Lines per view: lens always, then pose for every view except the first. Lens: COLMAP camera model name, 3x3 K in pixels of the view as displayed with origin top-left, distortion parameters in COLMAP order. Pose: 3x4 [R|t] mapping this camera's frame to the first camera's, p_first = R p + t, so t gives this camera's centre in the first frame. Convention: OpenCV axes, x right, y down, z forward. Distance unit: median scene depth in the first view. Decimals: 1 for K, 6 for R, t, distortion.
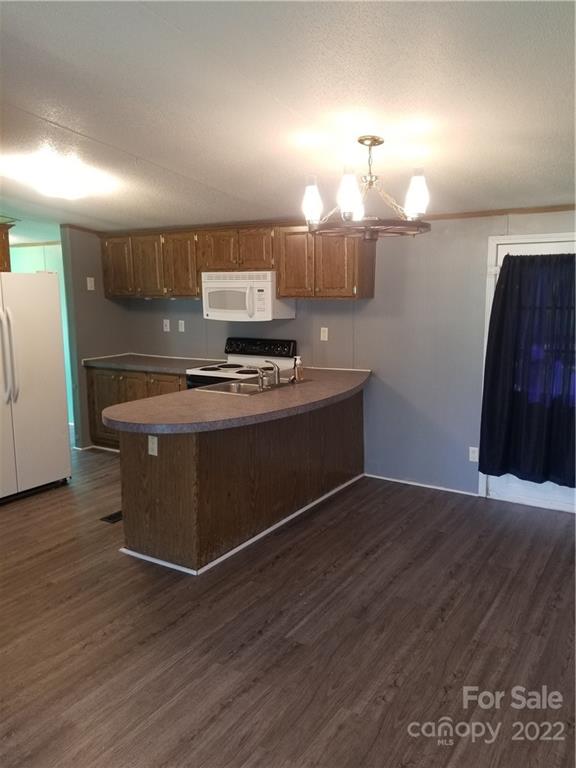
lens RADIAL K [[604.0, 0, 290.0], [0, 604.0, 377.1], [0, 0, 1]] dist [0.066290, -0.111299]
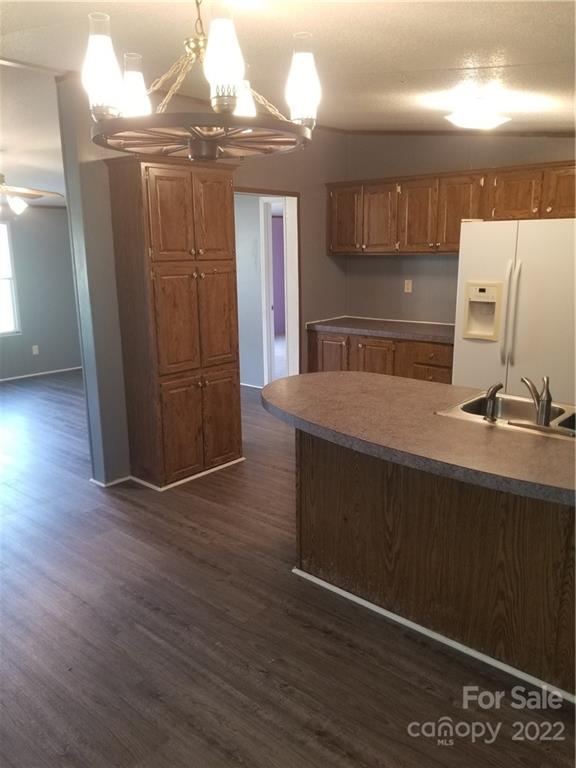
lens RADIAL K [[604.0, 0, 291.9], [0, 604.0, 377.2], [0, 0, 1]] dist [0.066290, -0.111299]
pose [[-0.158305, 0.224042, -0.961637, 0.629658], [-0.130651, 0.960601, 0.245308, -0.161074], [0.978708, 0.164472, -0.122796, 1.053838]]
